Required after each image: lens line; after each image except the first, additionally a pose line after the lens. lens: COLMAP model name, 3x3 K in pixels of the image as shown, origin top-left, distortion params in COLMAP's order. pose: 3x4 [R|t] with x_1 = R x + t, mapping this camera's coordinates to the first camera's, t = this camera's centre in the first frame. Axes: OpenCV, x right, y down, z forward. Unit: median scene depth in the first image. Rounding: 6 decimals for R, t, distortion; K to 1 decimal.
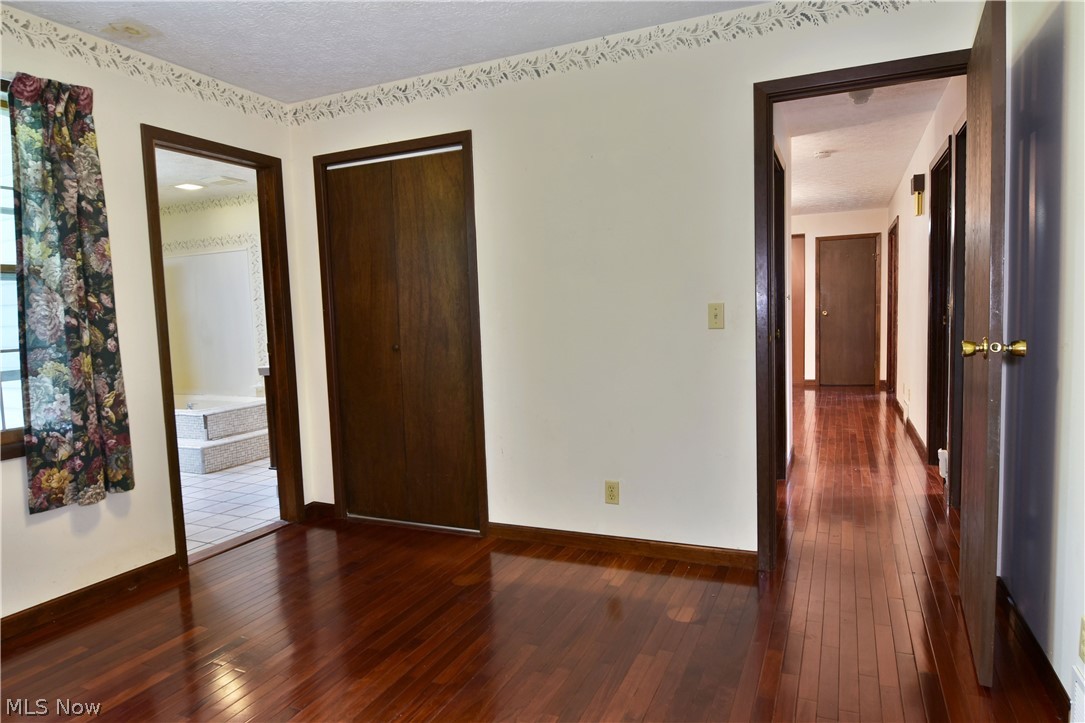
lens RADIAL K [[660.1, 0, 542.8], [0, 660.1, 369.1], [0, 0, 1]] dist [-0.009605, -0.007753]
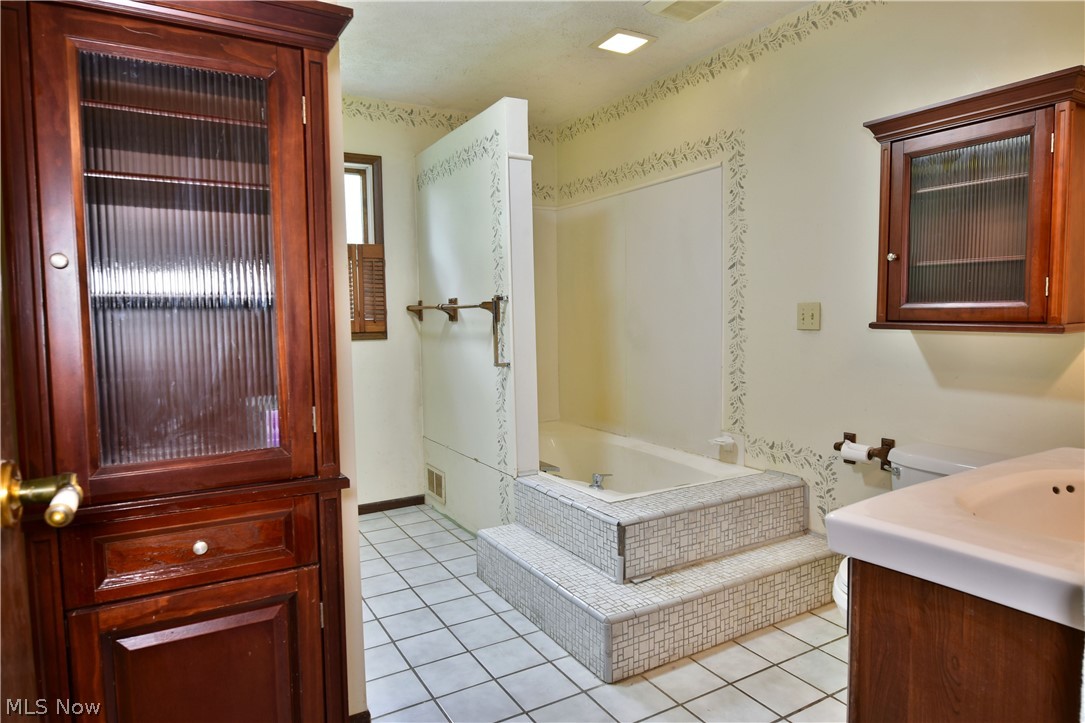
lens RADIAL K [[660.1, 0, 540.4], [0, 660.1, 362.7], [0, 0, 1]] dist [-0.009605, -0.007753]
pose [[0.814205, 0.064922, -0.576935, -0.305201], [-0.060713, 0.997801, 0.026600, -0.043530], [0.577394, 0.013369, 0.816356, 0.598026]]
